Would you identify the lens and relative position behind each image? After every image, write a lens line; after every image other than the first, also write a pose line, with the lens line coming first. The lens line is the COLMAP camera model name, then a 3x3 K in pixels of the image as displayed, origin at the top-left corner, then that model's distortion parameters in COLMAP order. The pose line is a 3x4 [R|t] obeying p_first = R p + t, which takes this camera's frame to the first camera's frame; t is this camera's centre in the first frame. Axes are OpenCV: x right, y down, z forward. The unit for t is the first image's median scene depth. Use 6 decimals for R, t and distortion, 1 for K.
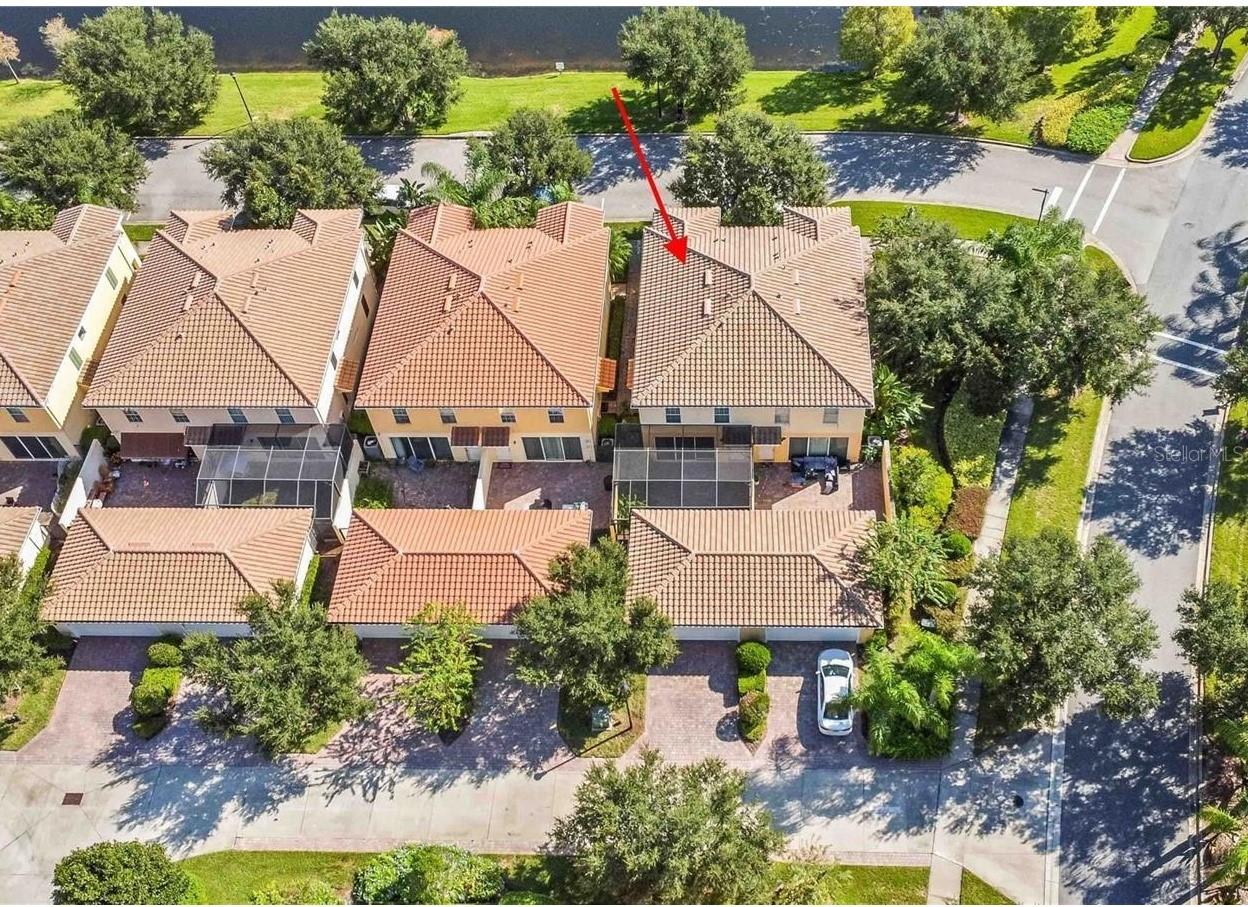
lens RADIAL K [[1233.8, 0, 657.3], [0, 1233.8, 454.9], [0, 0, 1]] dist [0.007909, -0.002651]
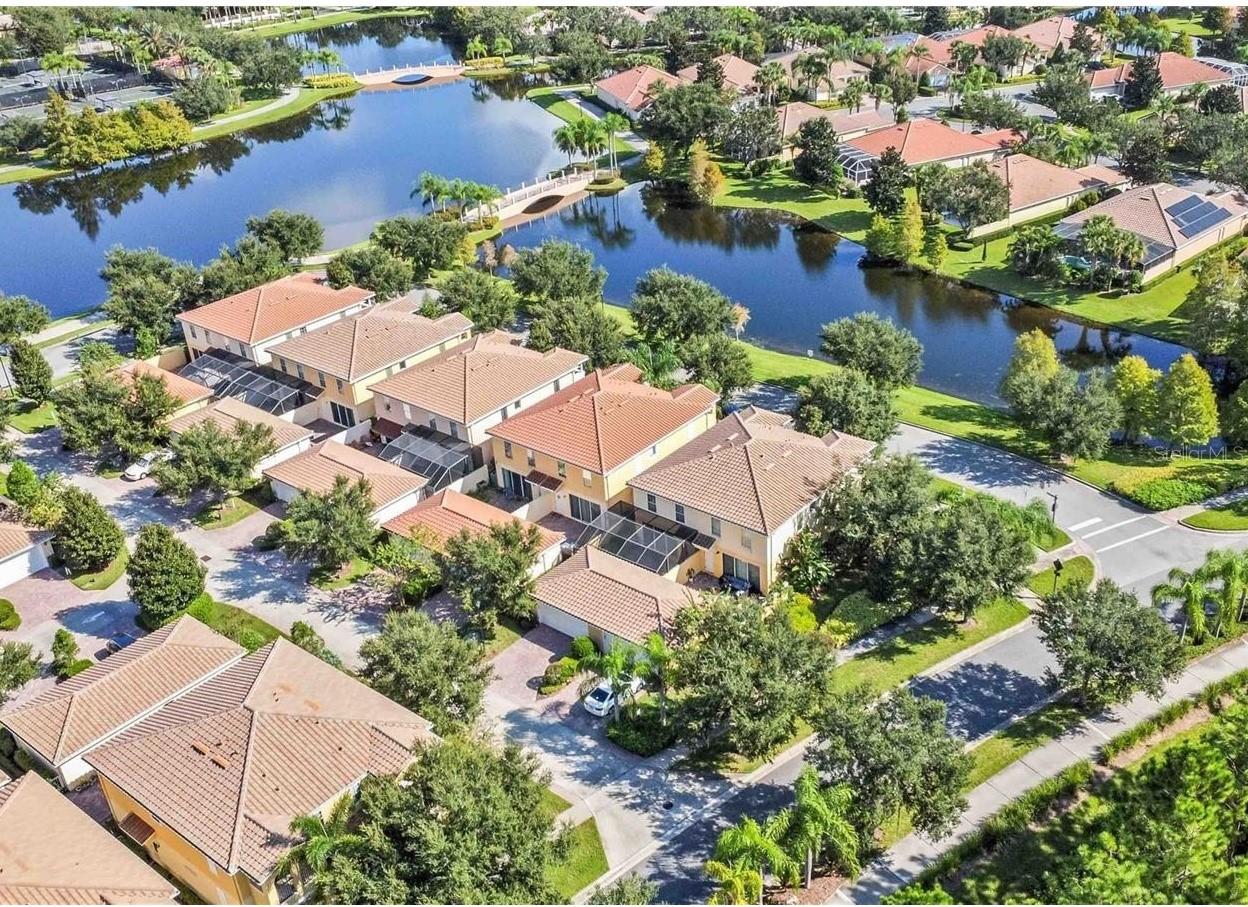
lens RADIAL K [[1208.3, 0, 659.4], [0, 1208.3, 453.0], [0, 0, 1]] dist [-0.000972, 0.002400]
pose [[0.802922, 0.288490, -0.521622, 0.691272], [-0.467005, 0.848265, -0.249707, 0.247437], [0.370435, 0.444095, 0.815817, -0.111543]]
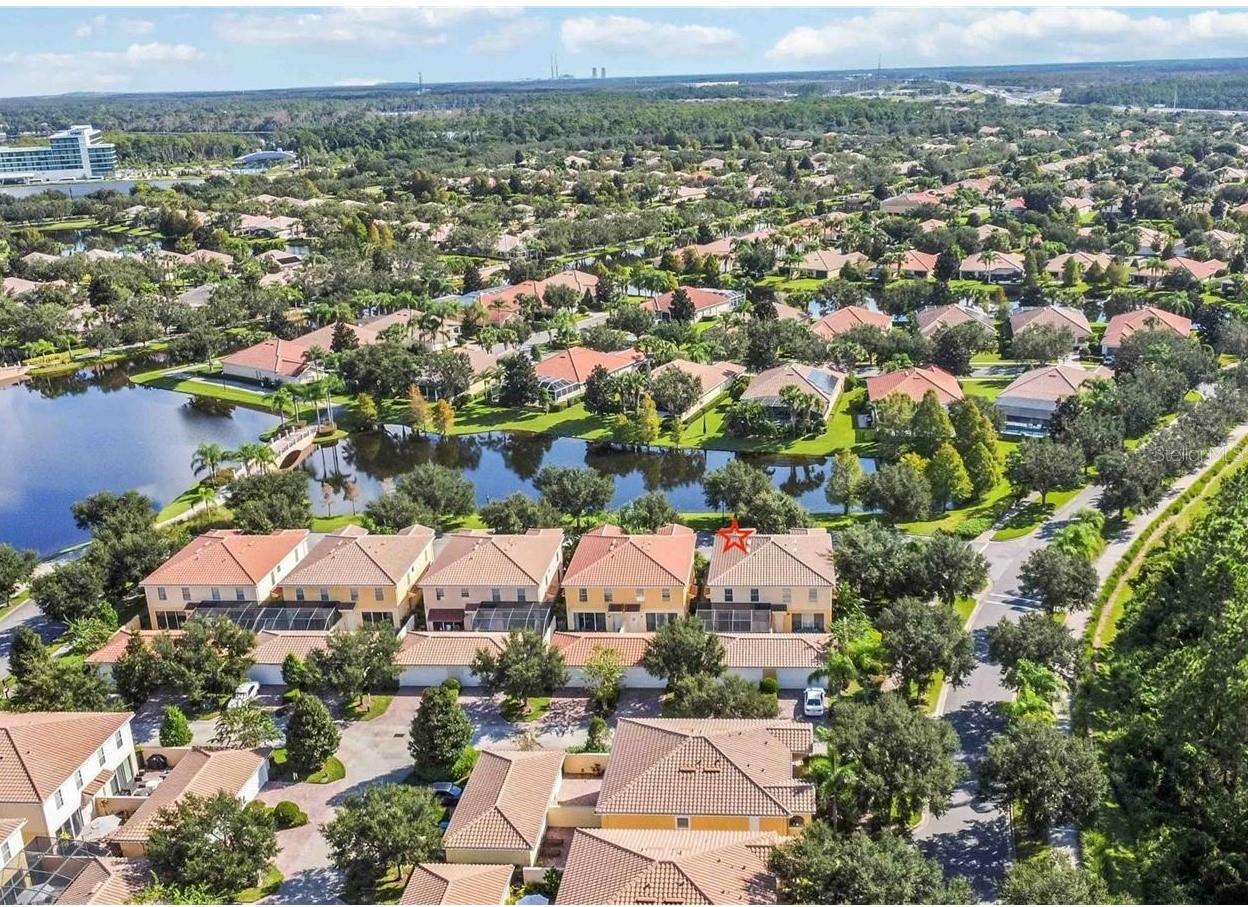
lens RADIAL K [[1233.8, 0, 657.3], [0, 1233.8, 454.9], [0, 0, 1]] dist [0.007909, -0.002651]
pose [[0.998118, 0.018897, -0.058336, 0.009765], [-0.049026, 0.817350, -0.574052, 0.860350], [0.036833, 0.575832, 0.816738, -0.644725]]
